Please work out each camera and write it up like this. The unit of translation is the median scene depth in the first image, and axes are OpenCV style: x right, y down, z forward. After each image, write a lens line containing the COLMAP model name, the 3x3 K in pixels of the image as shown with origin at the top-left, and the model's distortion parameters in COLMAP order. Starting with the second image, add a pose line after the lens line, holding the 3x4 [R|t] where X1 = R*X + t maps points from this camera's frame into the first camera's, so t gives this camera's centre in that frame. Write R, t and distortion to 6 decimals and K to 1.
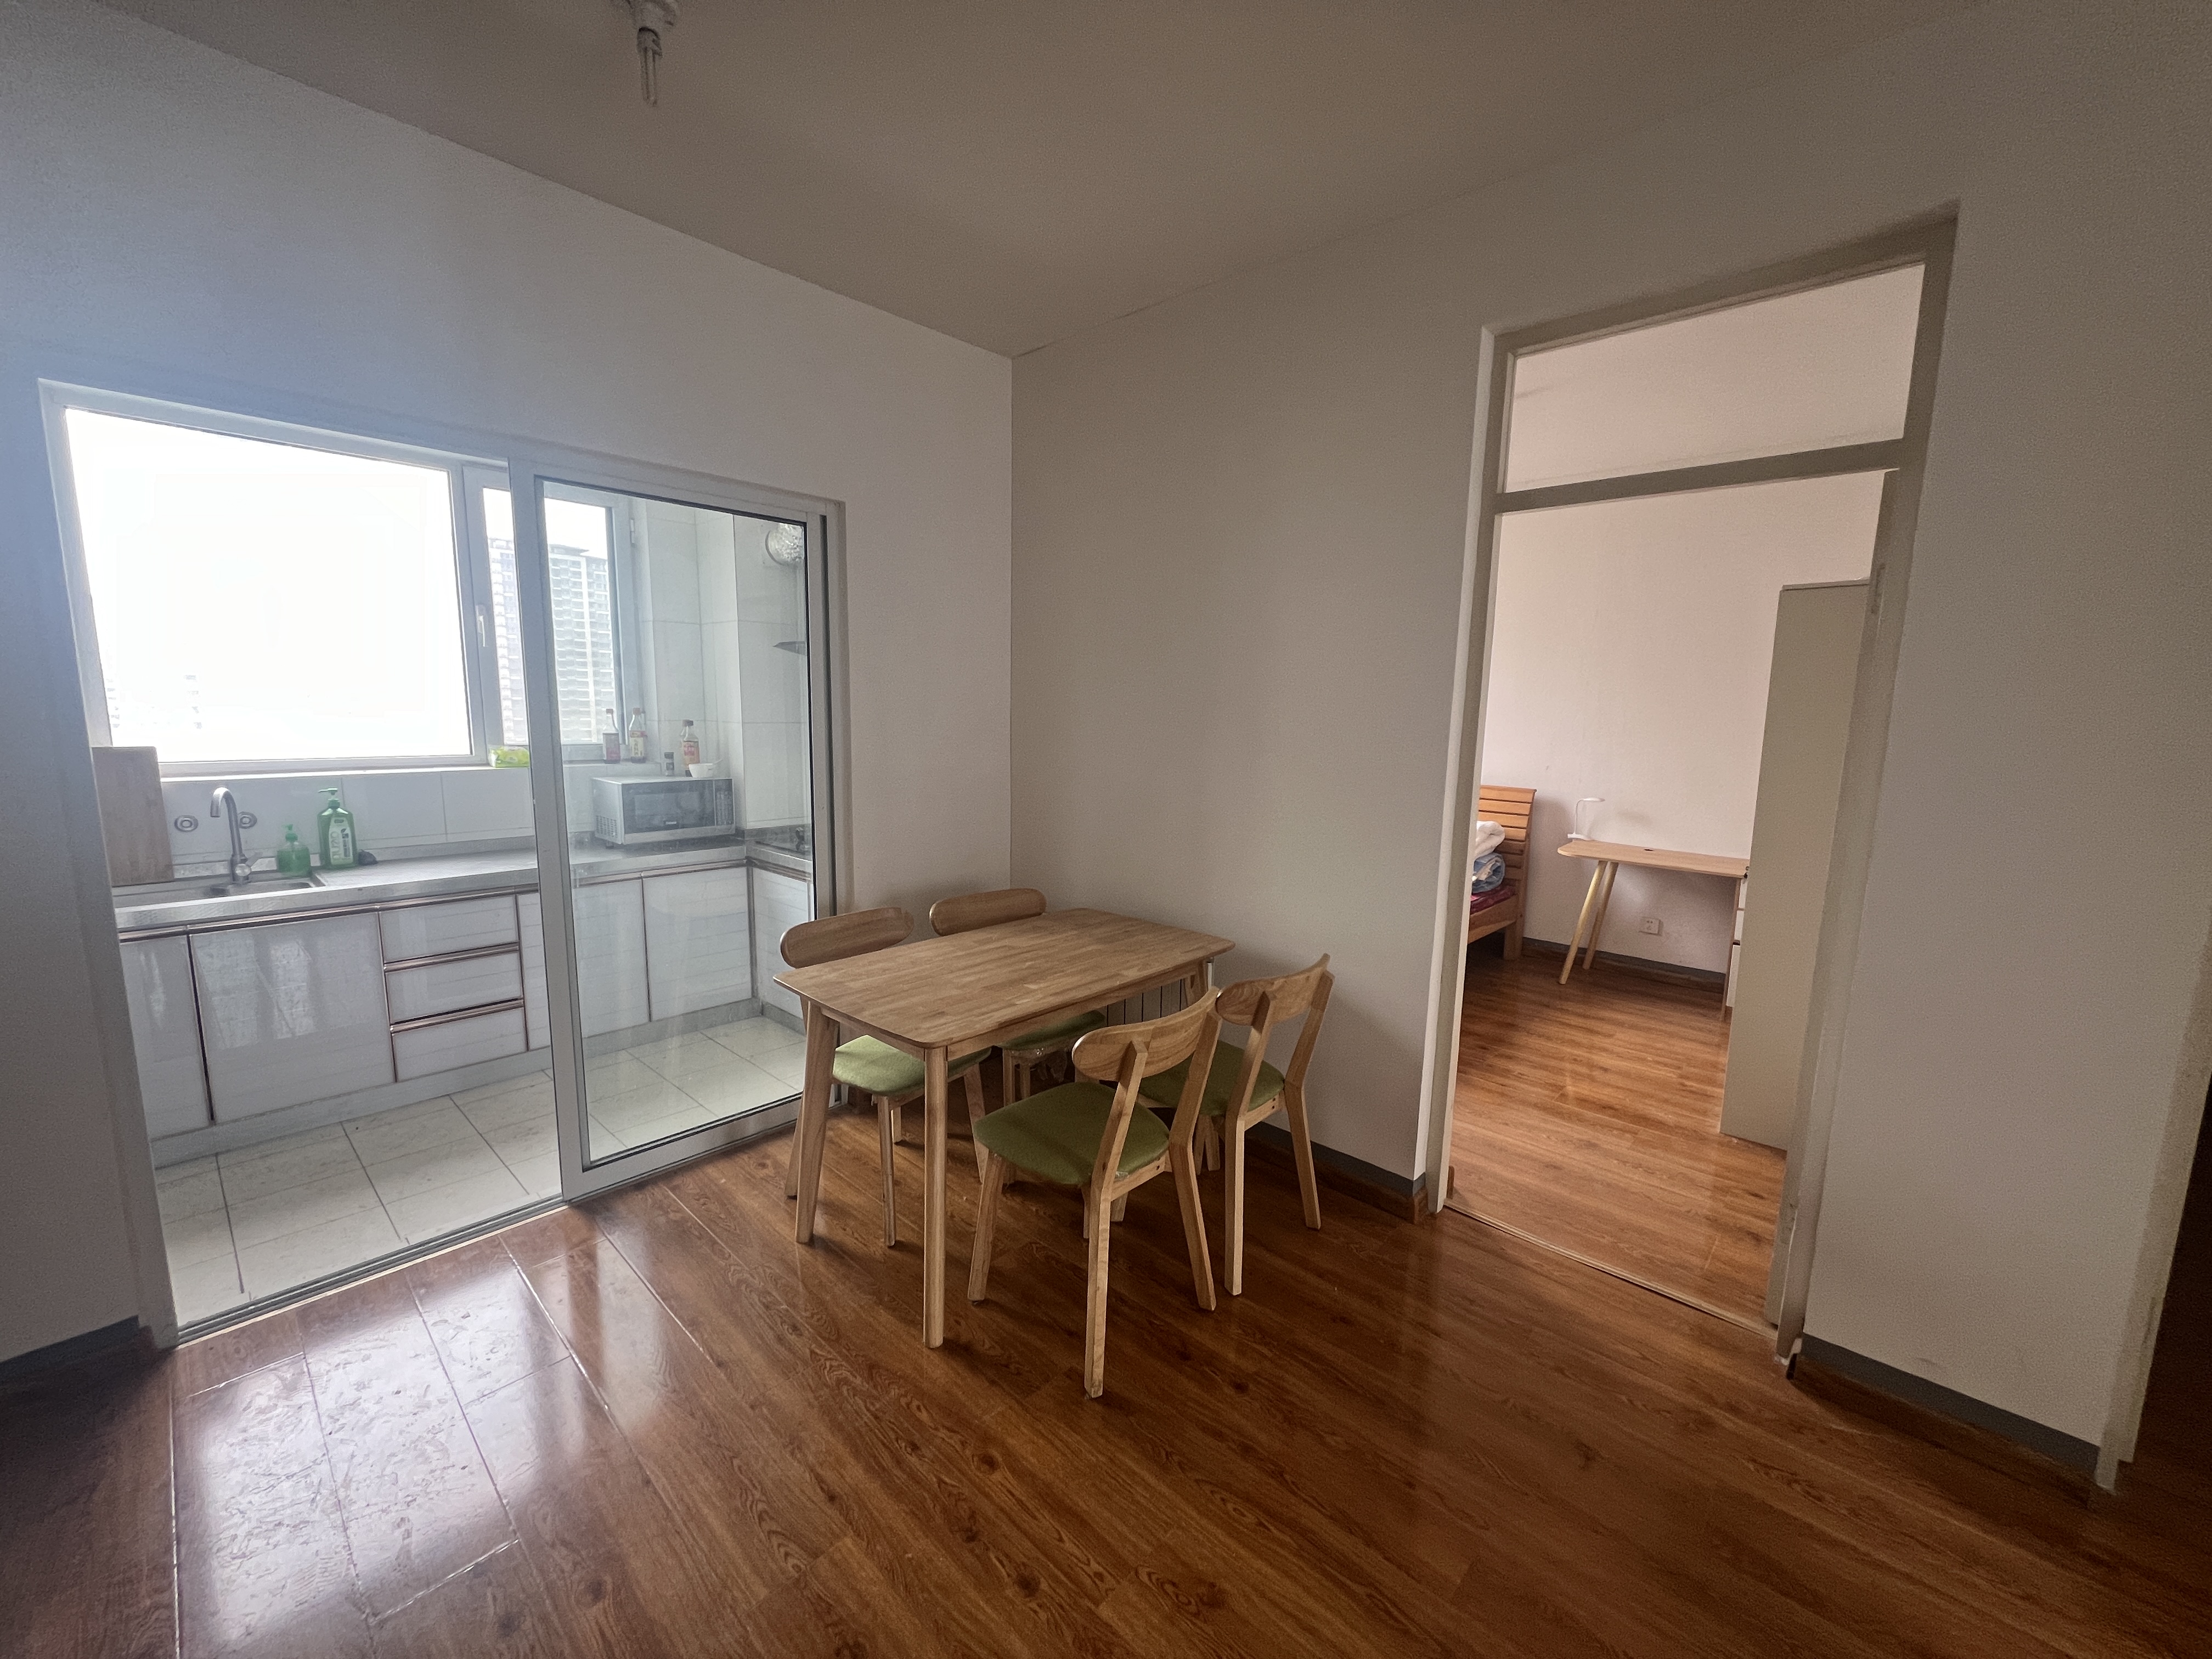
lens RADIAL K [[876.9, 0, 1106.0], [0, 876.9, 829.5], [0, 0, 1]] dist [0.000564, 0.000123]
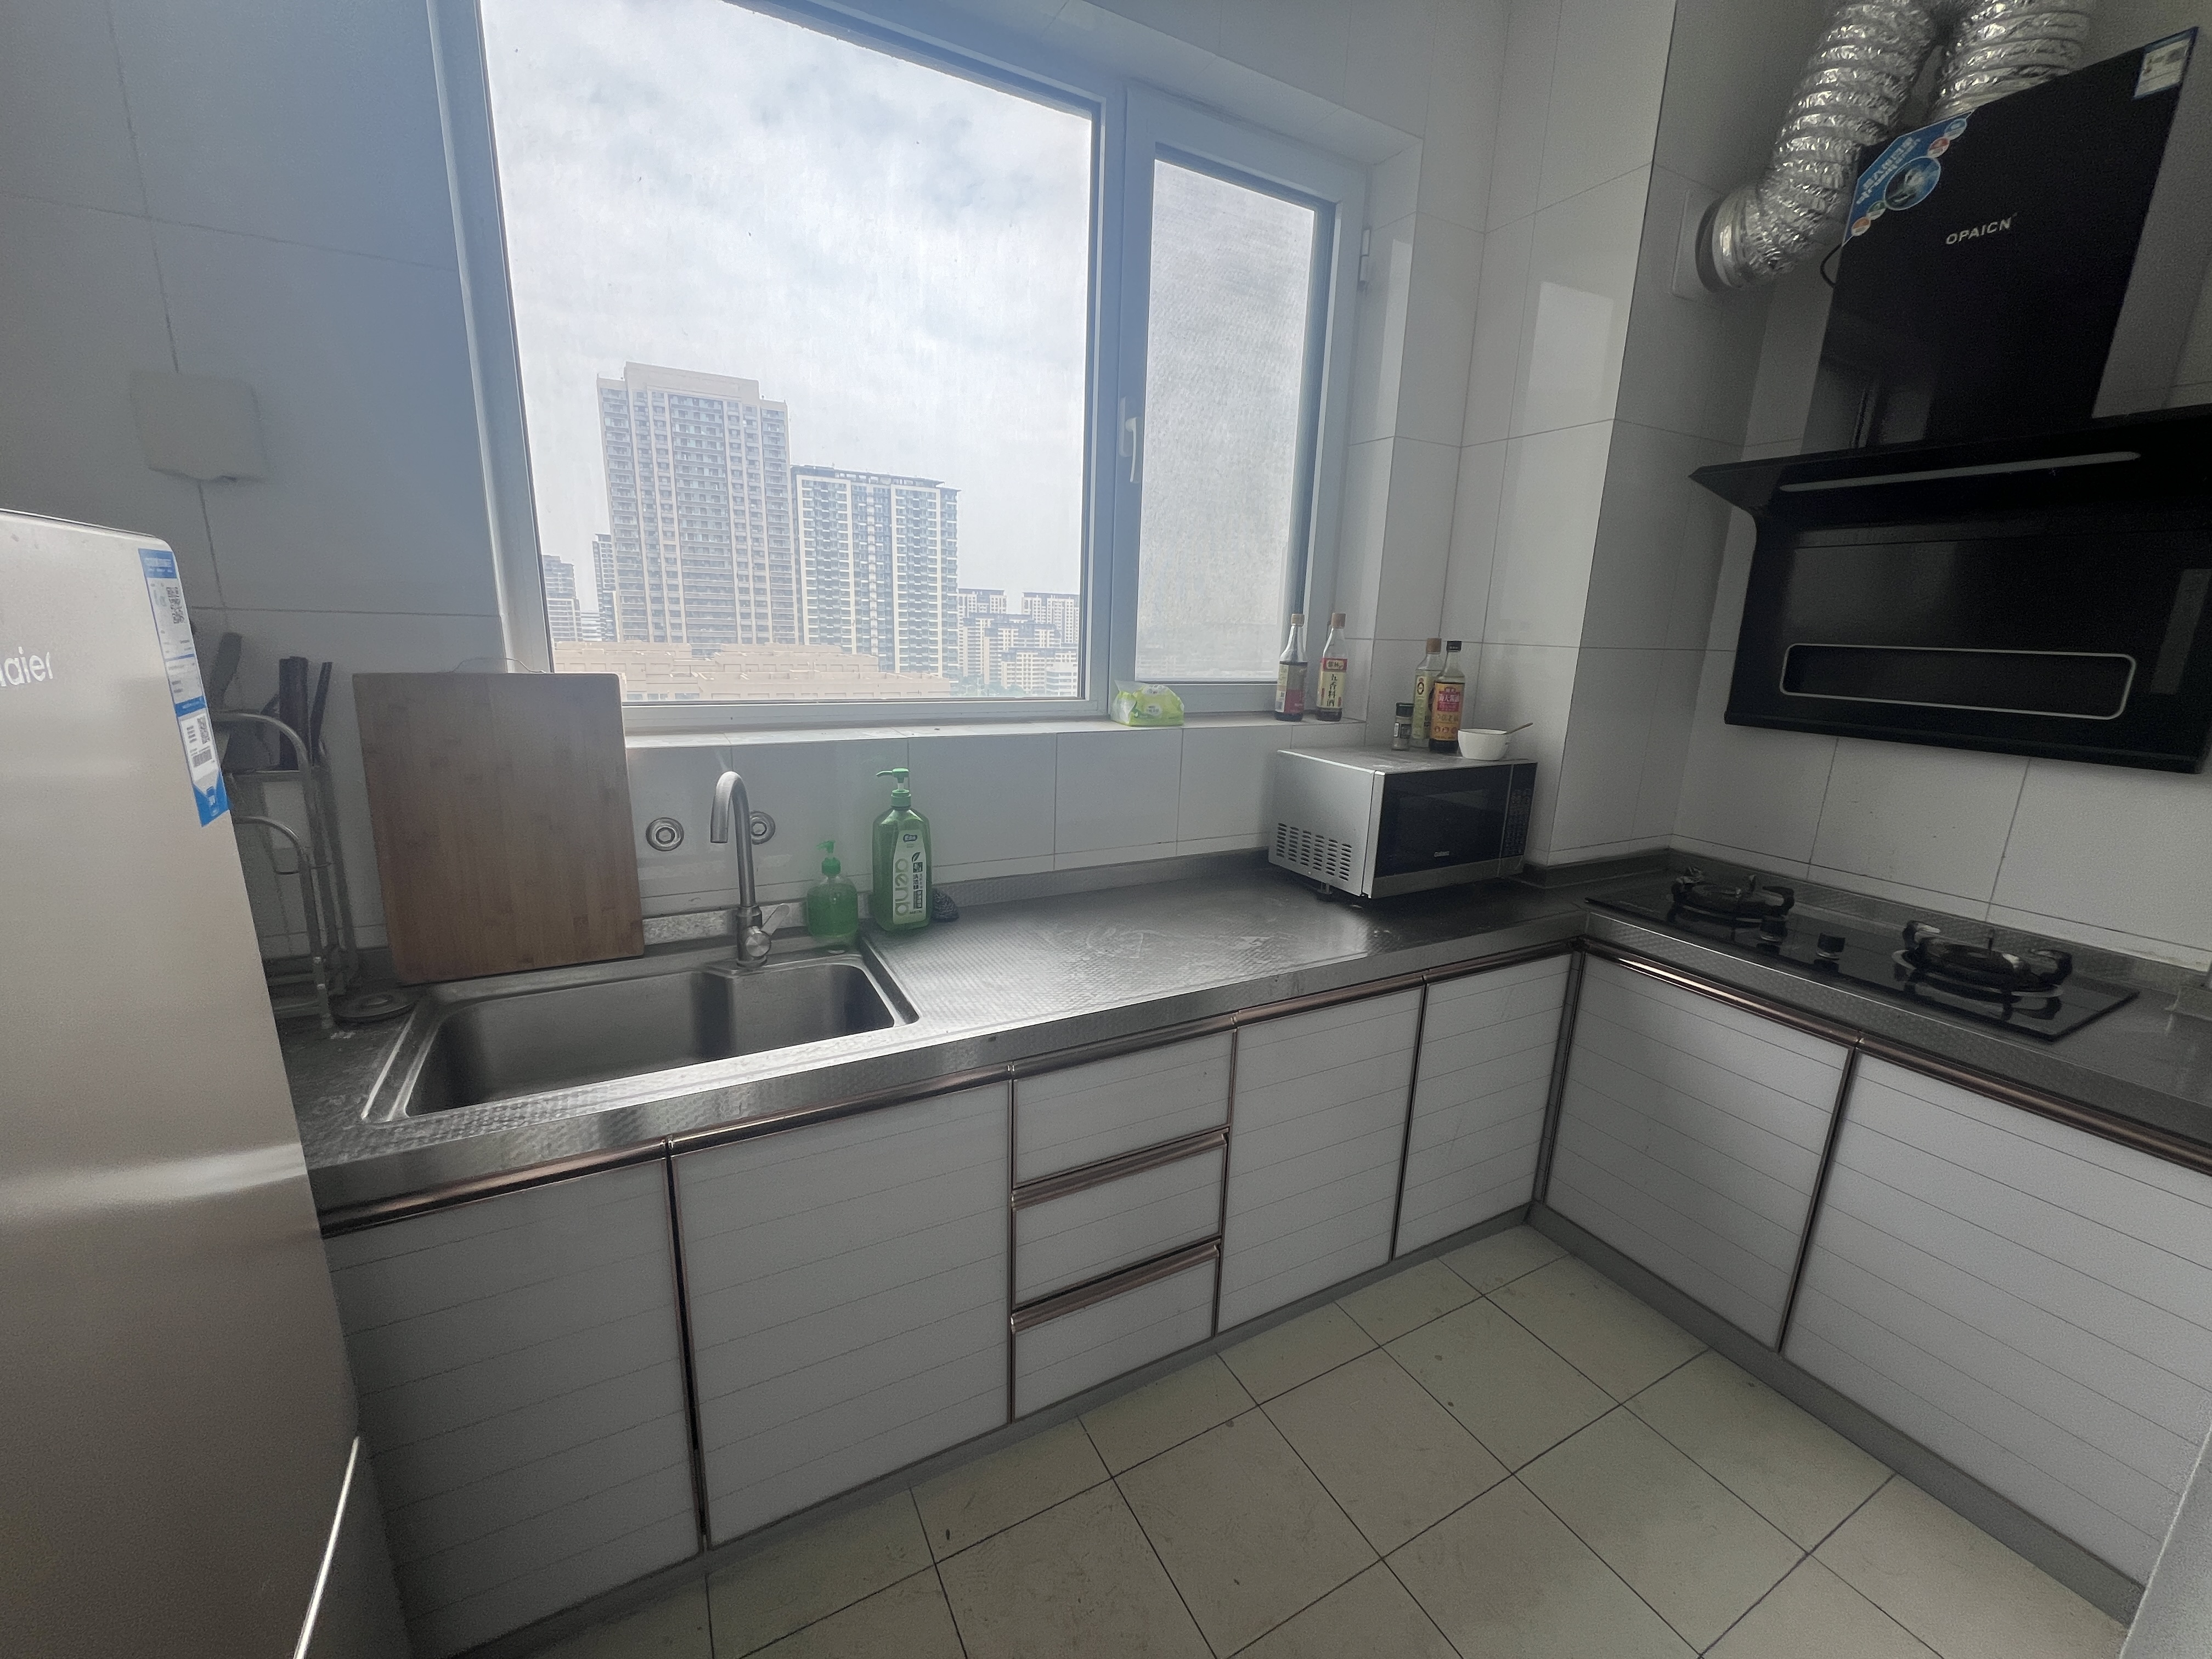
lens RADIAL K [[875.8, 0, 1106.0], [0, 875.8, 829.5], [0, 0, 1]] dist [-0.000754, -0.000040]
pose [[0.942700, 0.089267, -0.321478, -0.619356], [-0.062694, 0.993774, 0.092105, -0.065107], [0.327698, -0.066673, 0.942427, 0.582803]]
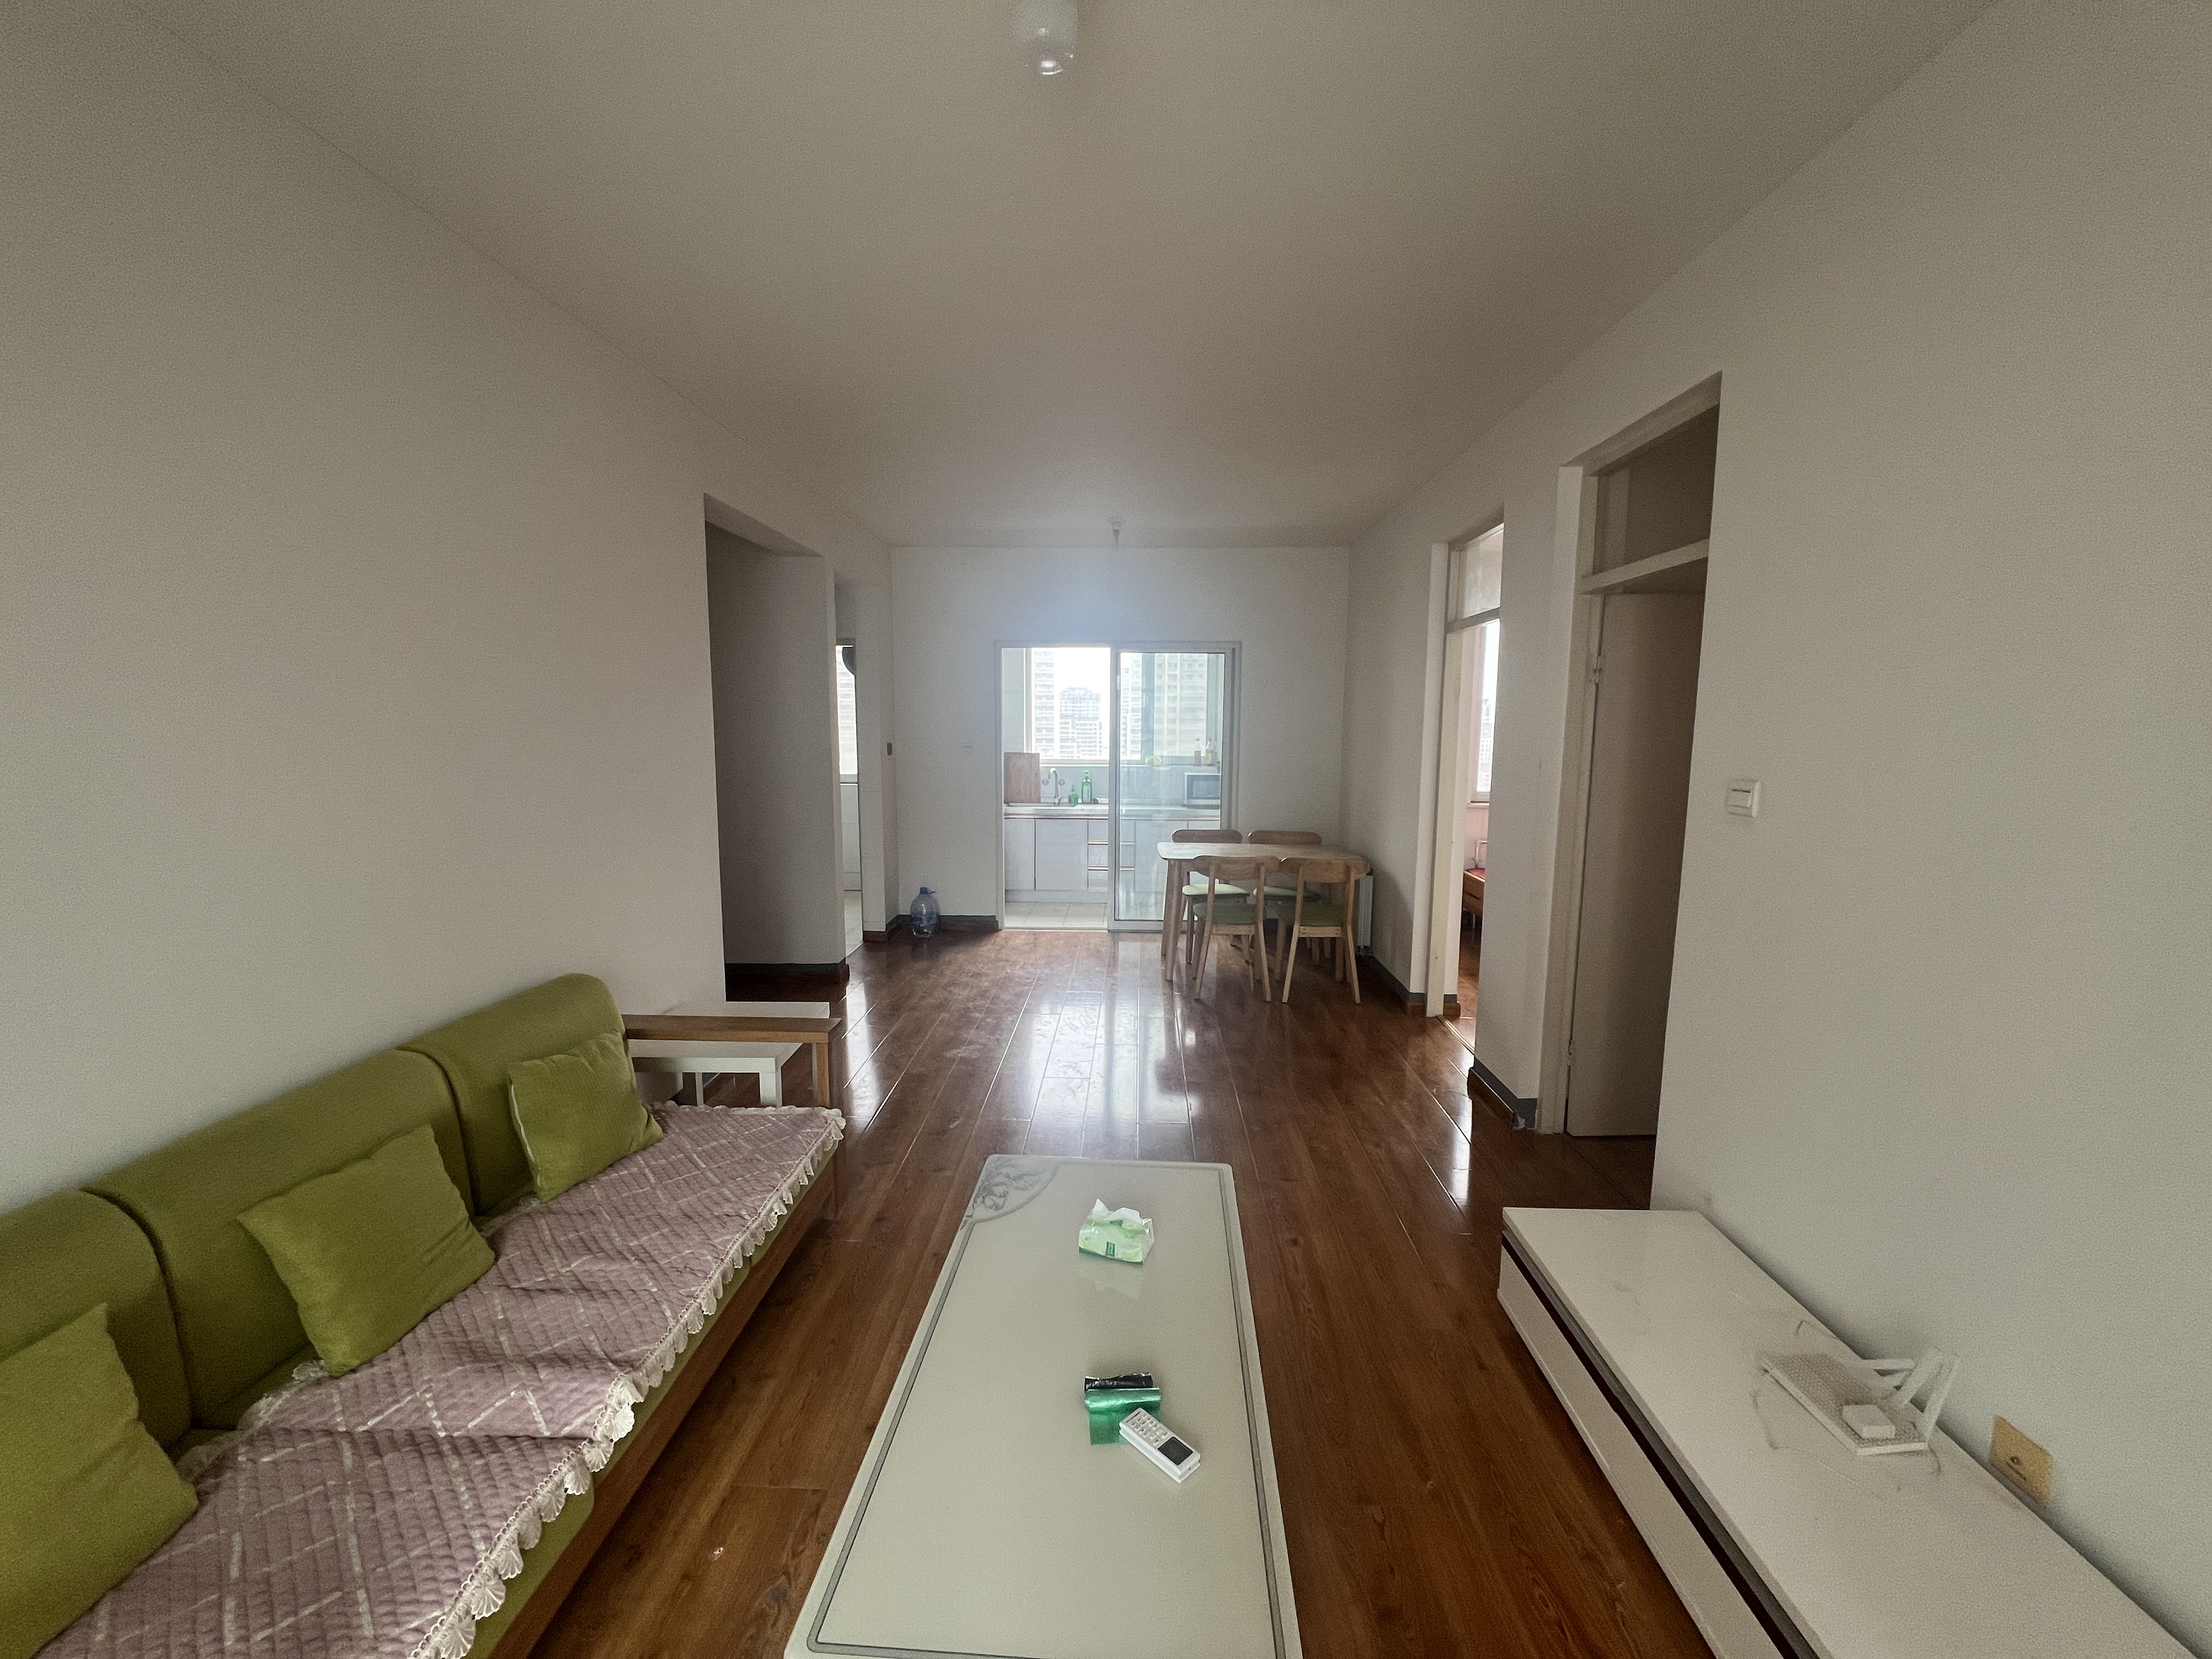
lens RADIAL K [[875.8, 0, 1106.0], [0, 875.8, 829.5], [0, 0, 1]] dist [-0.000754, -0.000040]
pose [[0.647894, 0.071976, -0.758322, 1.044305], [-0.101944, 0.994763, 0.007320, 0.093204], [0.754878, 0.072564, 0.651839, -0.557503]]
